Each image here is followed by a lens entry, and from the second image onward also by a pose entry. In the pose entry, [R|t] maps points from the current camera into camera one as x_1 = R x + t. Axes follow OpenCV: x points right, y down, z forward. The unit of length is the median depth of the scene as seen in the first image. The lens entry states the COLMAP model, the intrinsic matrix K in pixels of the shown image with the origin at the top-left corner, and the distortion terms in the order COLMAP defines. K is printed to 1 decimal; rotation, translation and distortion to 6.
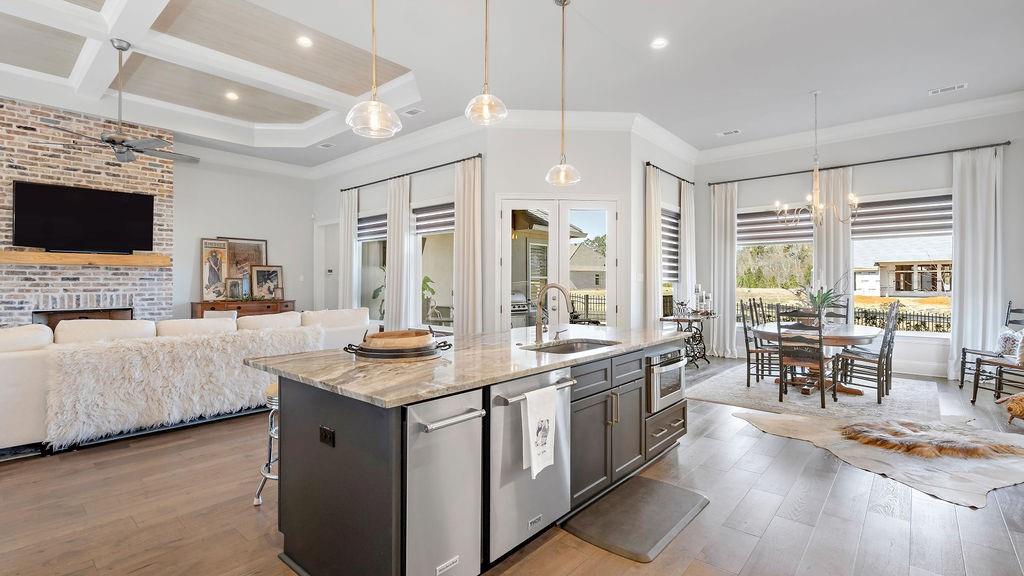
lens RADIAL K [[475.8, 0, 510.0], [0, 475.8, 281.0], [0, 0, 1]] dist [-0.001613, 0.000273]
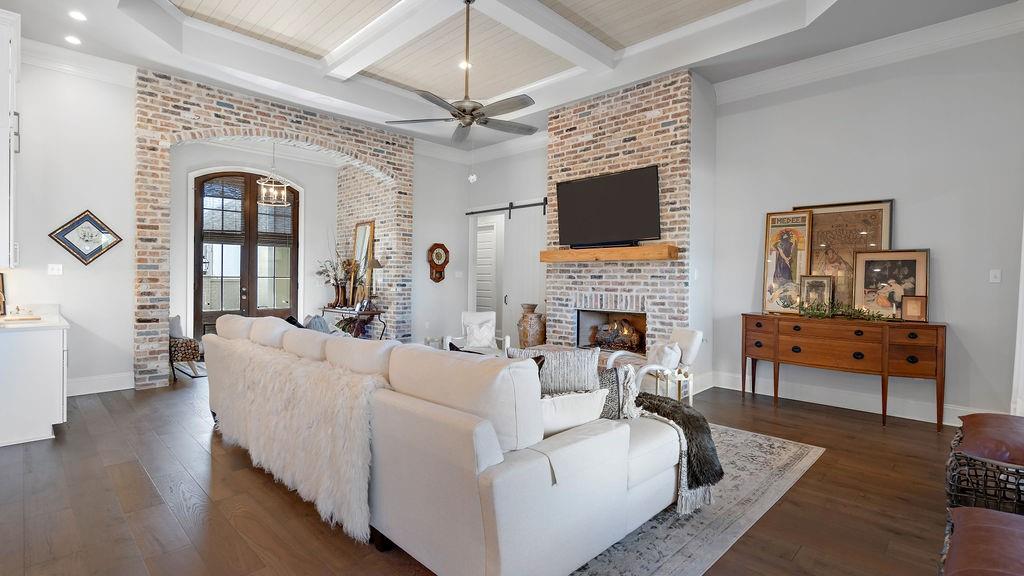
lens RADIAL K [[475.8, 0, 510.0], [0, 475.8, 281.0], [0, 0, 1]] dist [-0.001613, 0.000273]
pose [[-0.055185, 0.004969, -0.998464, 0.011559], [-0.006041, 0.999968, 0.005311, -0.000200], [0.998458, 0.006325, -0.055153, 0.838694]]
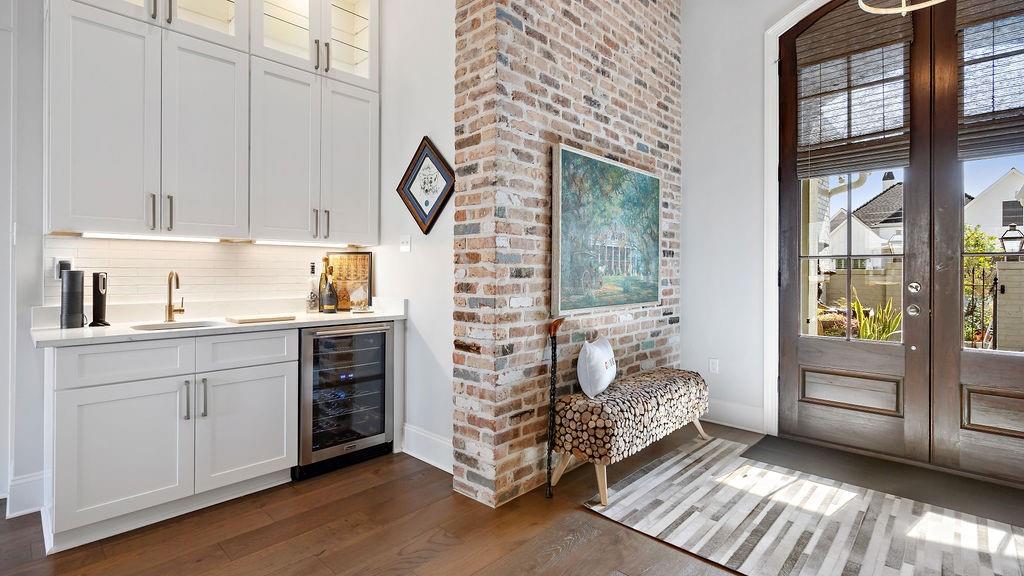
lens RADIAL K [[481.8, 0, 498.9], [0, 481.8, 269.5], [0, 0, 1]] dist [-0.000893, 0.000072]
pose [[-0.998536, -0.001500, 0.054077, -0.789608], [-0.001812, 0.999982, -0.005728, 0.017162], [-0.054068, -0.005818, -0.998520, 0.557807]]
